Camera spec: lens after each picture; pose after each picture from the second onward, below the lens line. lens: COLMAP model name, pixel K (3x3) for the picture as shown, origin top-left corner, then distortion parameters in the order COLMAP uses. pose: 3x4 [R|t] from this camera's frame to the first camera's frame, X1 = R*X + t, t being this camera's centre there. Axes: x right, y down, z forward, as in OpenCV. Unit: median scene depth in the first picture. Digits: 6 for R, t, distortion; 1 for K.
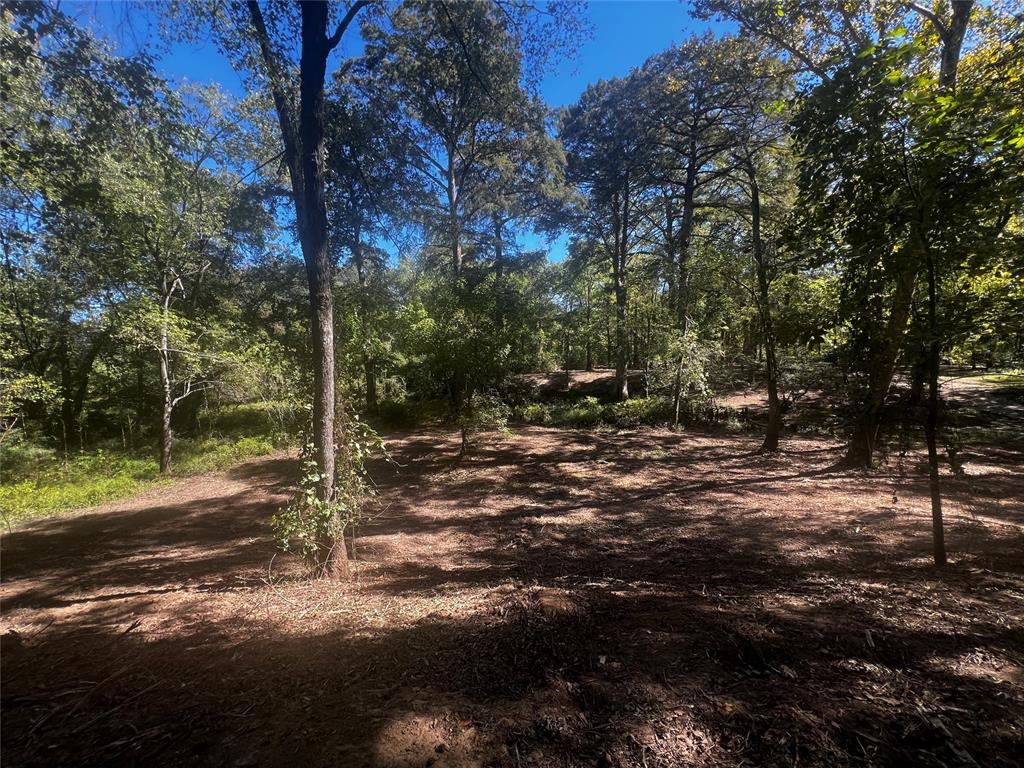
lens RADIAL K [[411.7, 0, 513.2], [0, 411.7, 385.0], [0, 0, 1]] dist [-0.000086, 0.000012]
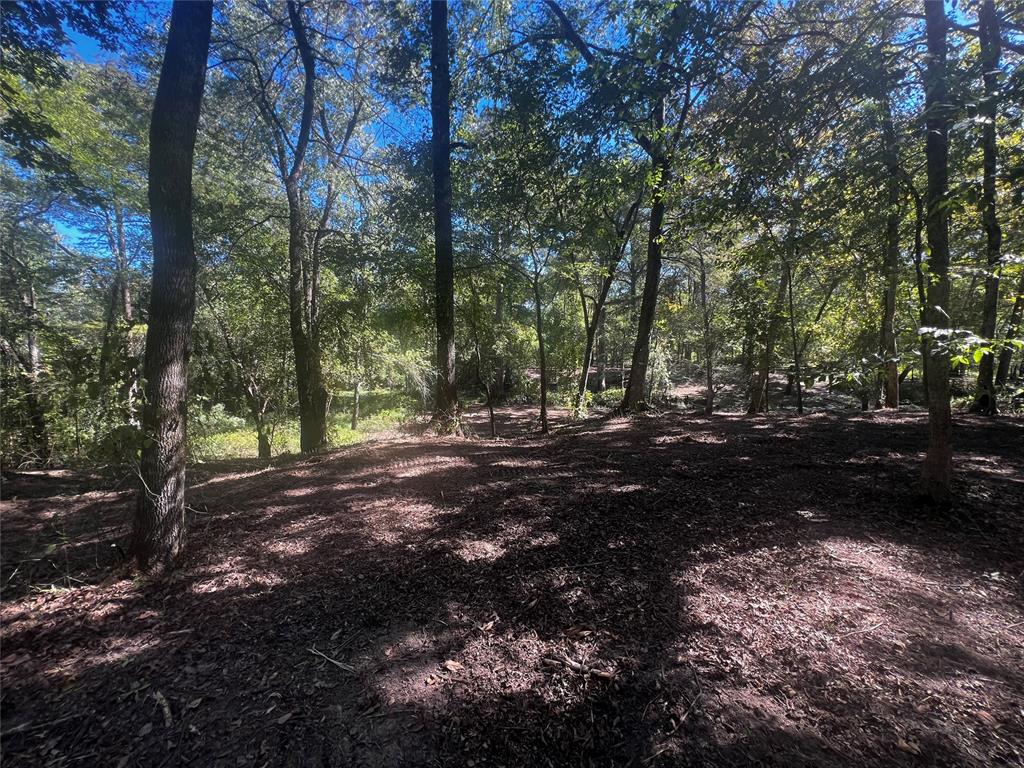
lens RADIAL K [[411.7, 0, 511.0], [0, 411.7, 382.5], [0, 0, 1]] dist [-0.000086, 0.000012]
pose [[0.989170, 0.012143, 0.146273, -0.278606], [-0.013293, 0.999888, 0.006887, 0.006068], [-0.146173, -0.008757, 0.989220, -0.369900]]
